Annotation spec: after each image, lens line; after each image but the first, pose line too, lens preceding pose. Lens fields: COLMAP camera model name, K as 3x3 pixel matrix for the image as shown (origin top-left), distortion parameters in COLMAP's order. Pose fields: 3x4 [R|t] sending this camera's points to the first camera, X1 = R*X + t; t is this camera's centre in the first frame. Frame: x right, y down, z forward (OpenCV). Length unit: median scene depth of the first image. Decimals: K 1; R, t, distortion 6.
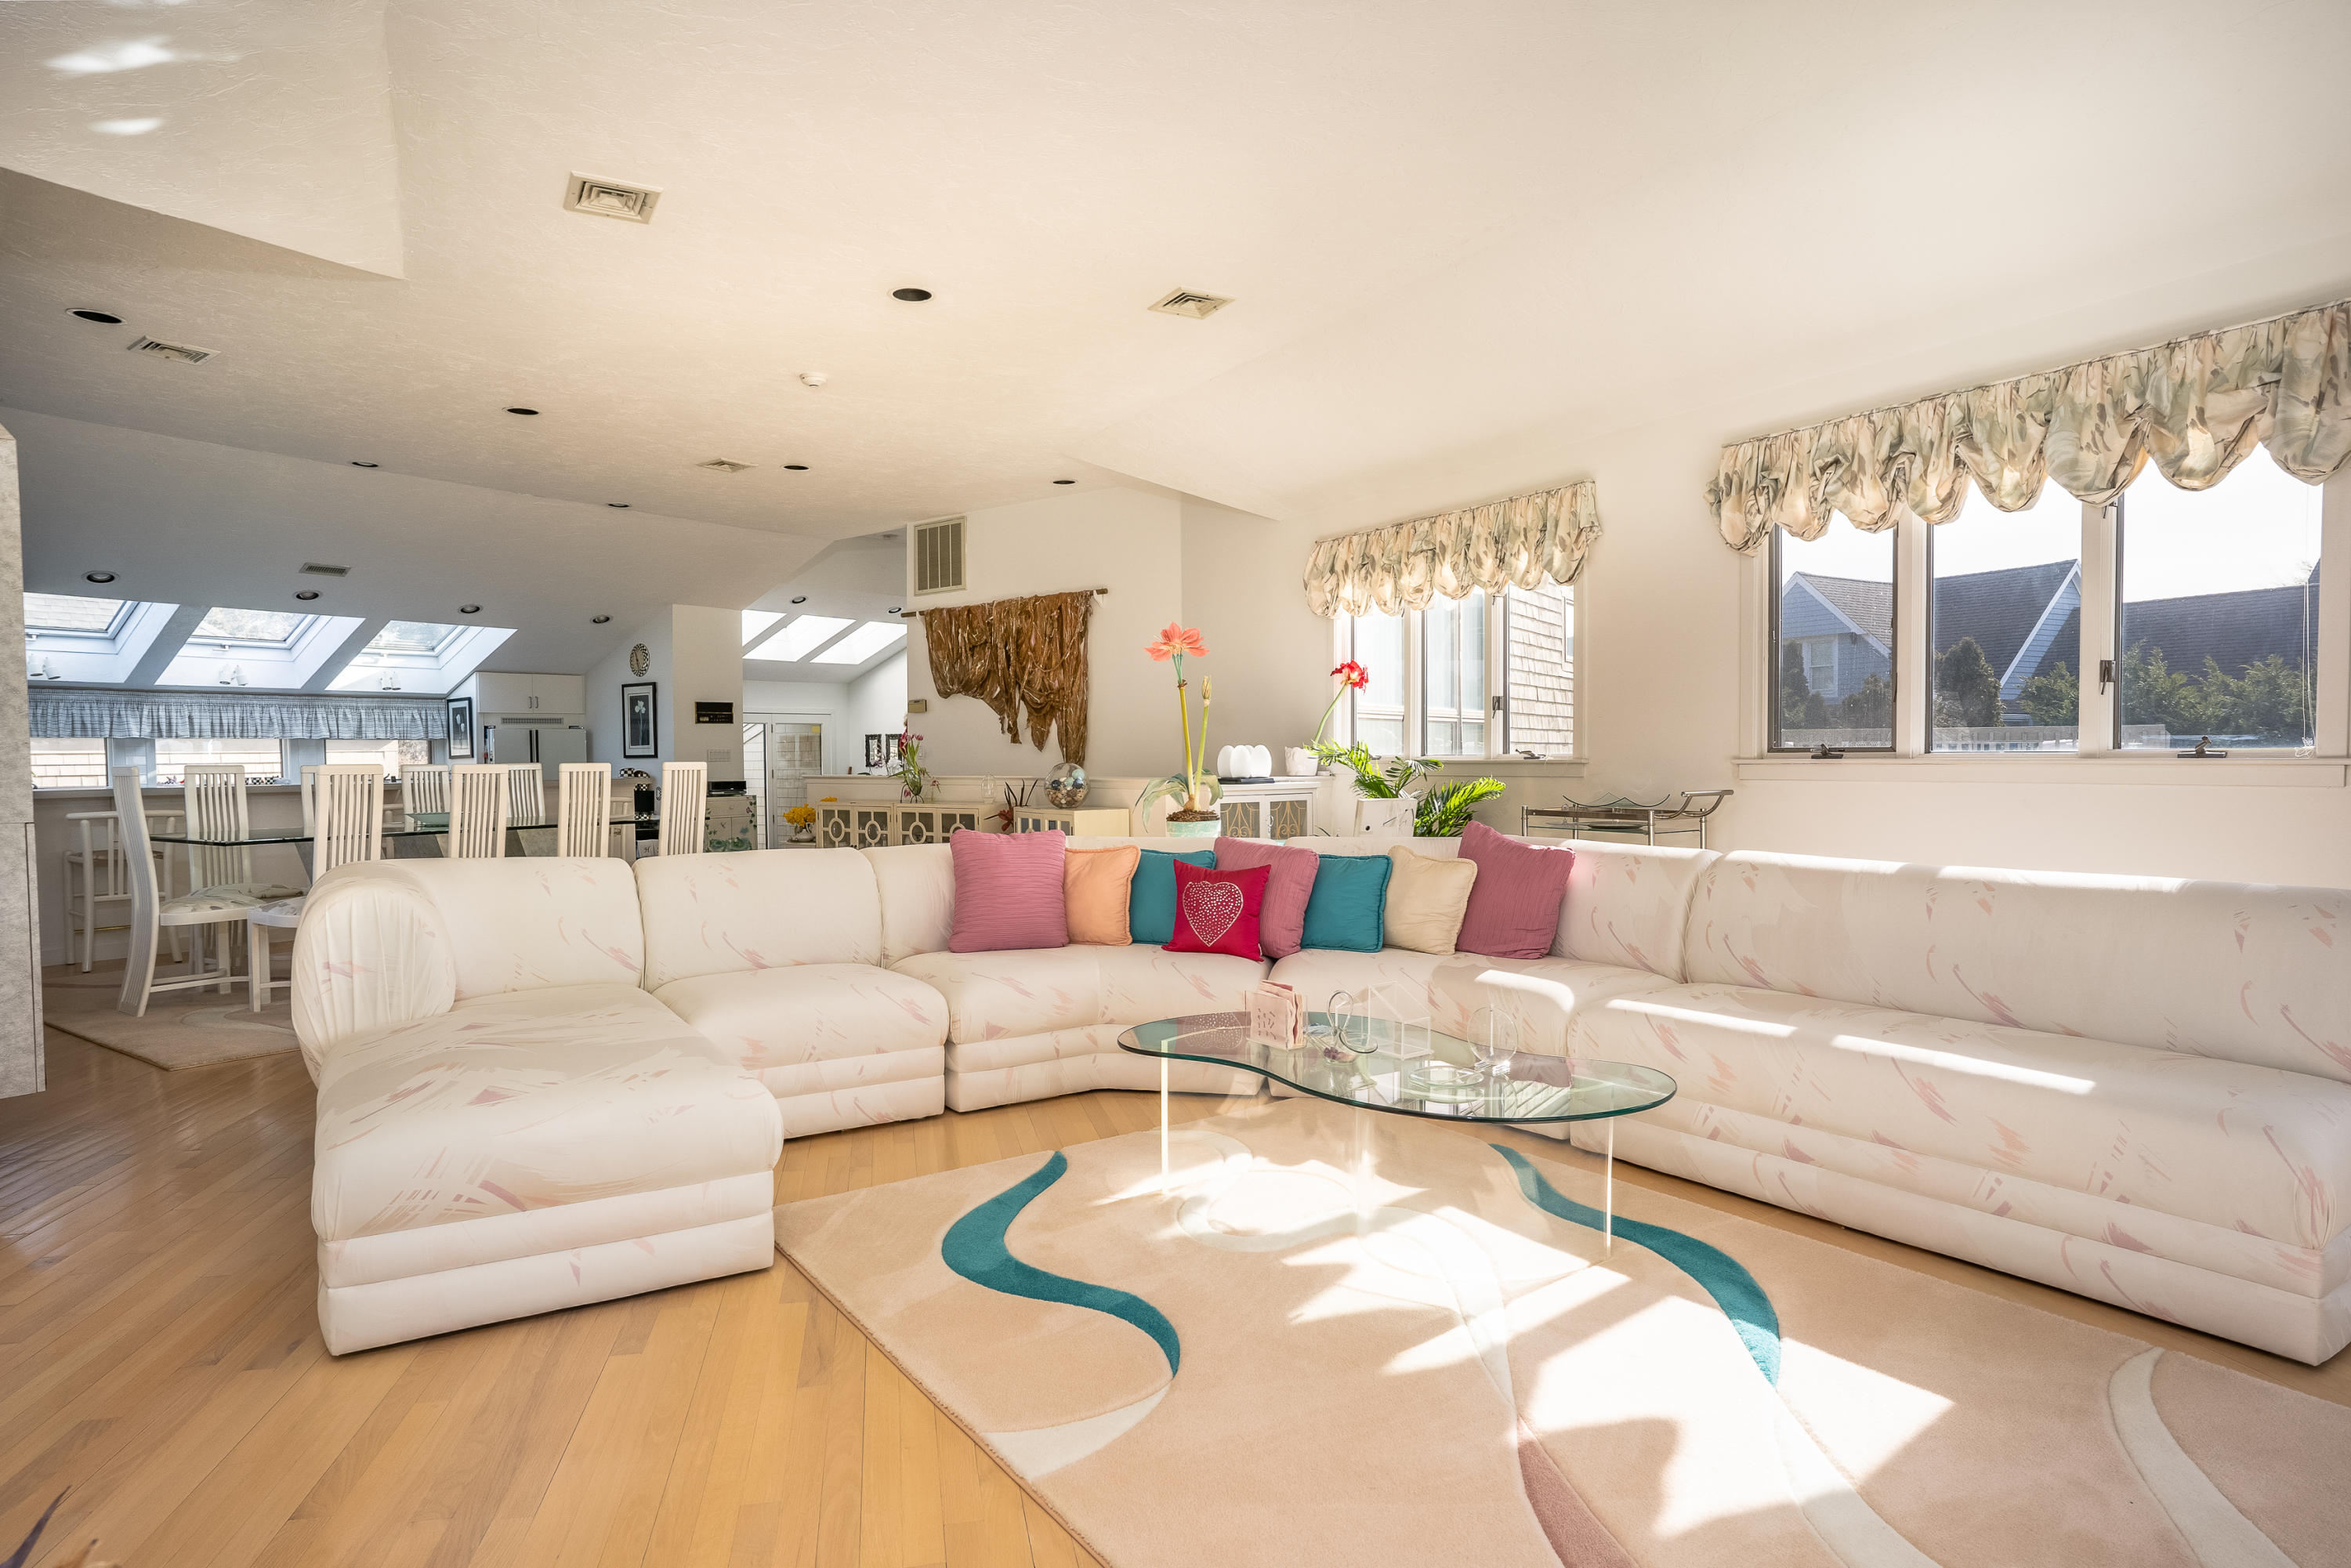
lens RADIAL K [[1263.9, 0, 1193.9], [0, 1263.9, 772.1], [0, 0, 1]] dist [-0.069729, 0.047859]
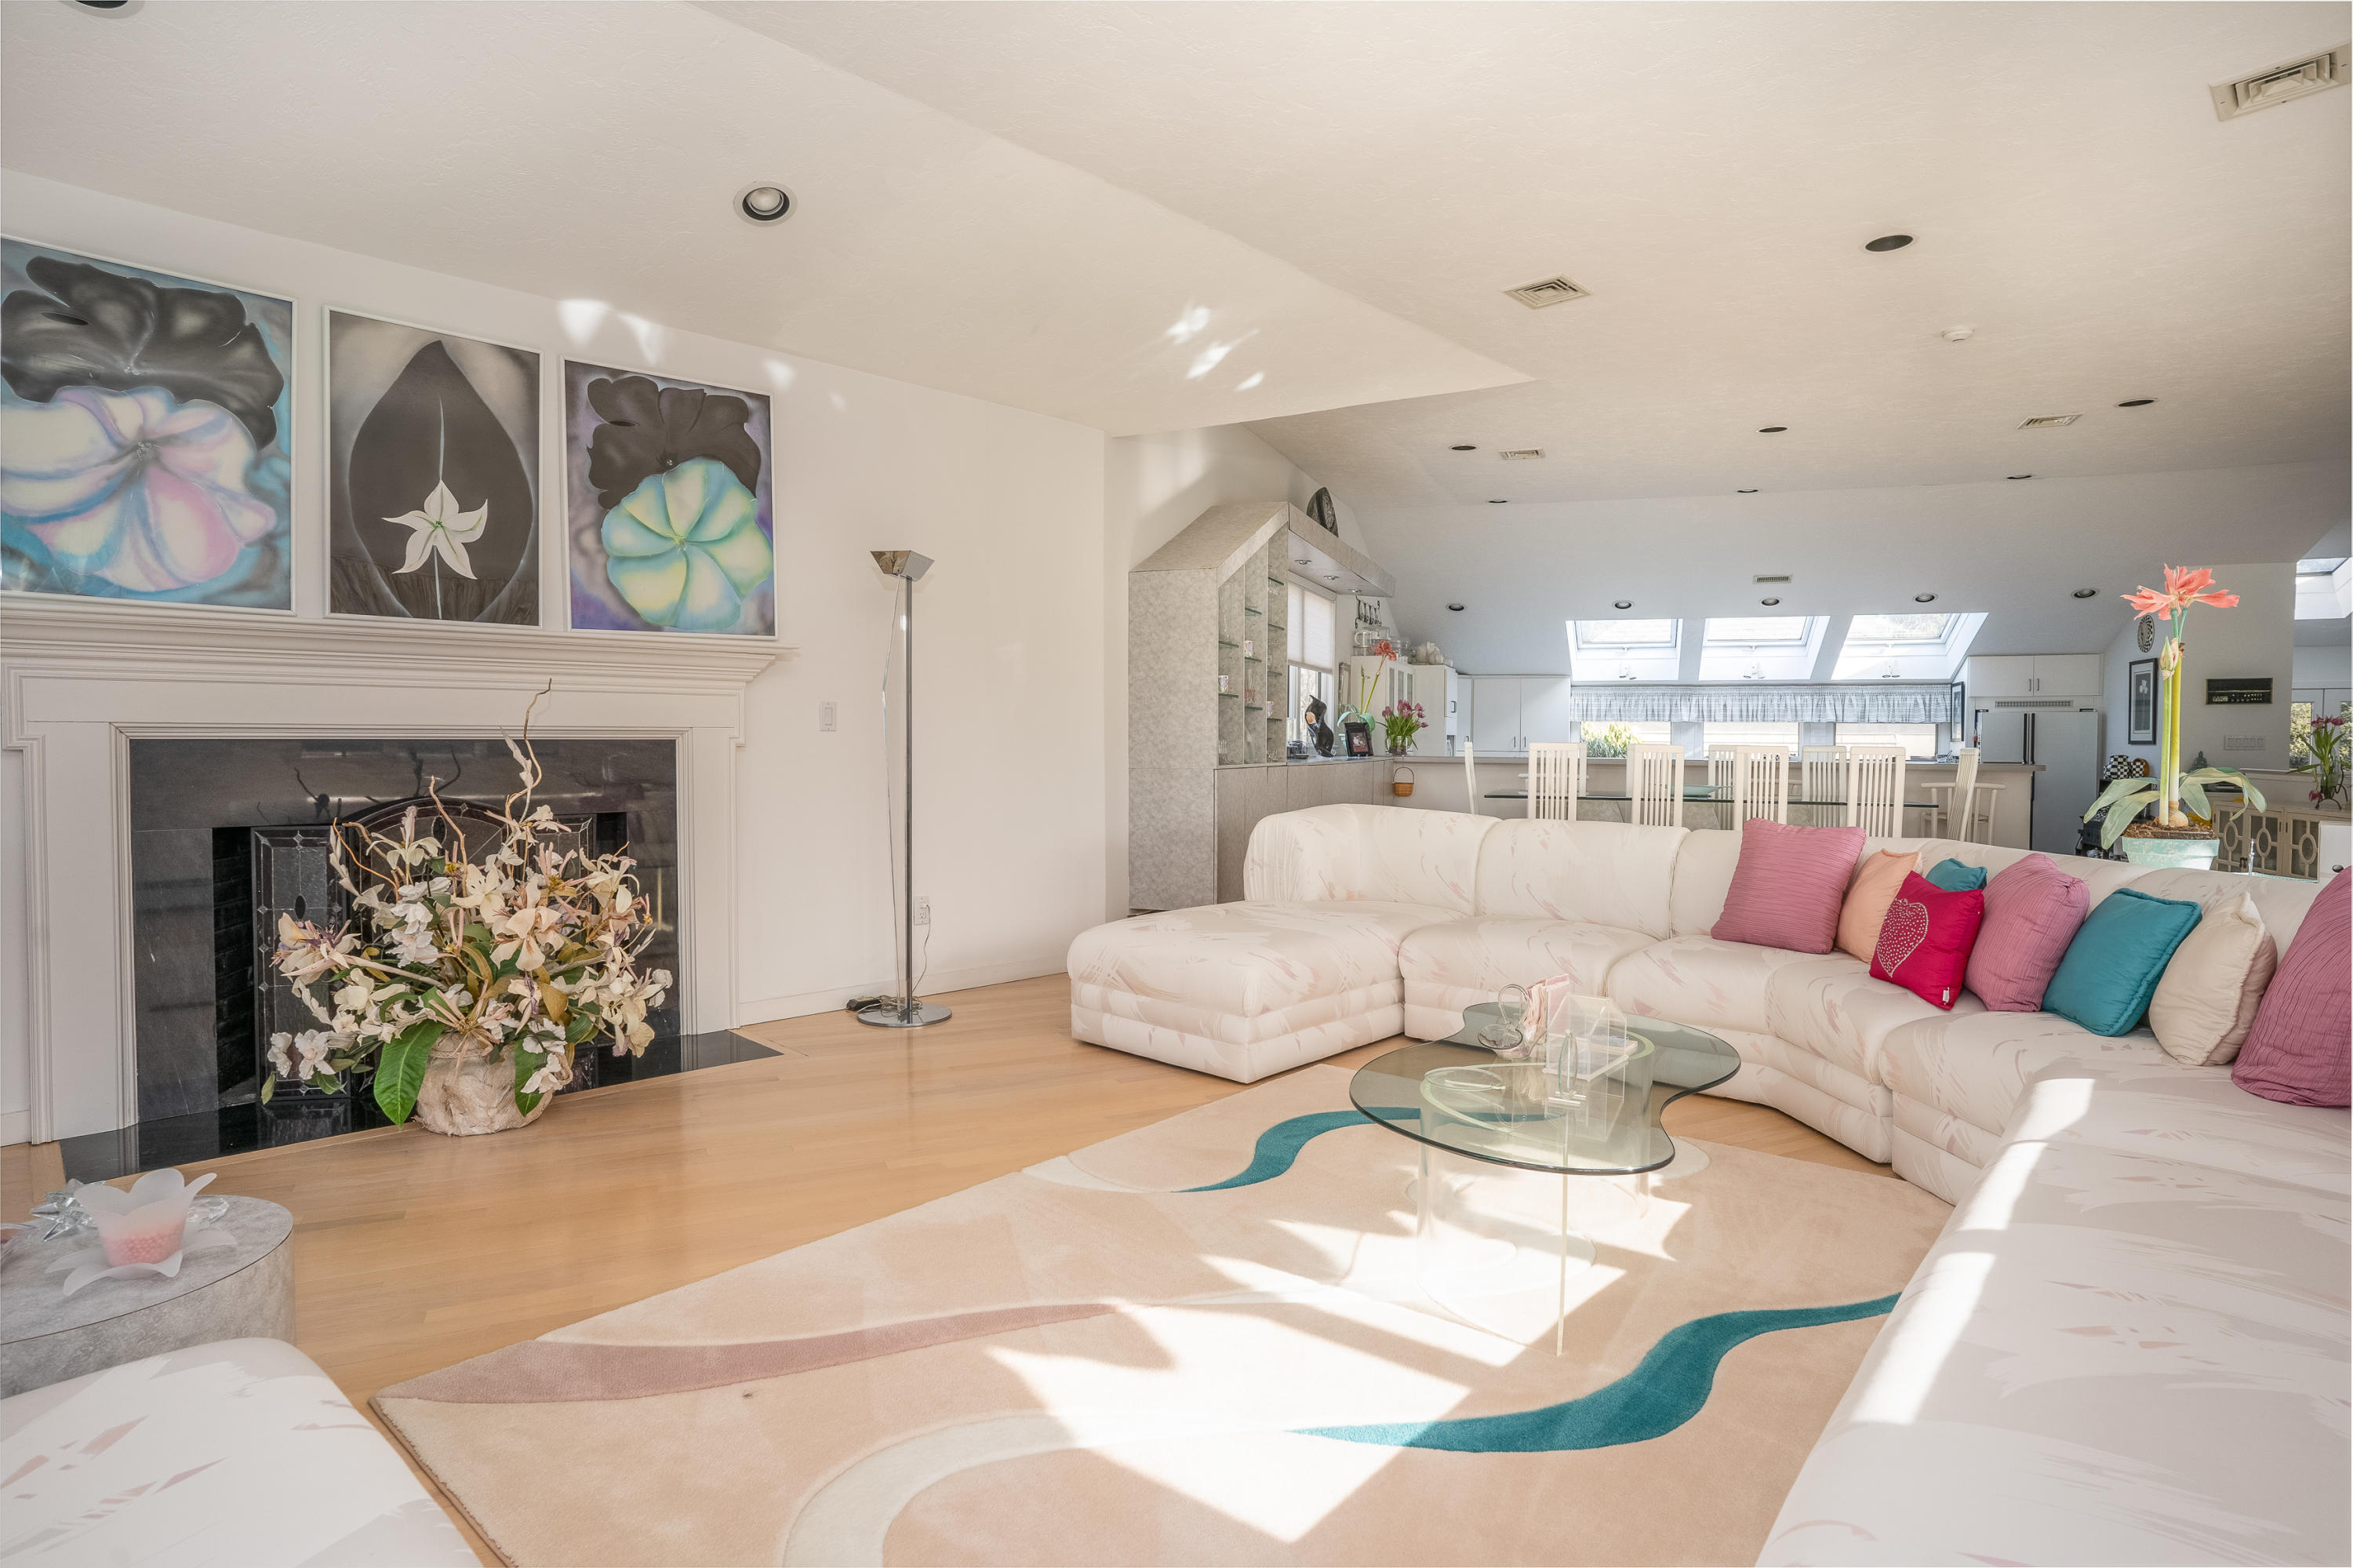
lens RADIAL K [[1265.1, 0, 1194.9], [0, 1265.1, 772.1], [0, 0, 1]] dist [-0.069729, 0.047859]
pose [[0.246591, 0.037921, -0.968378, 0.324581], [-0.023826, 0.999169, 0.033060, -0.005836], [0.968827, 0.014921, 0.247289, 0.171257]]
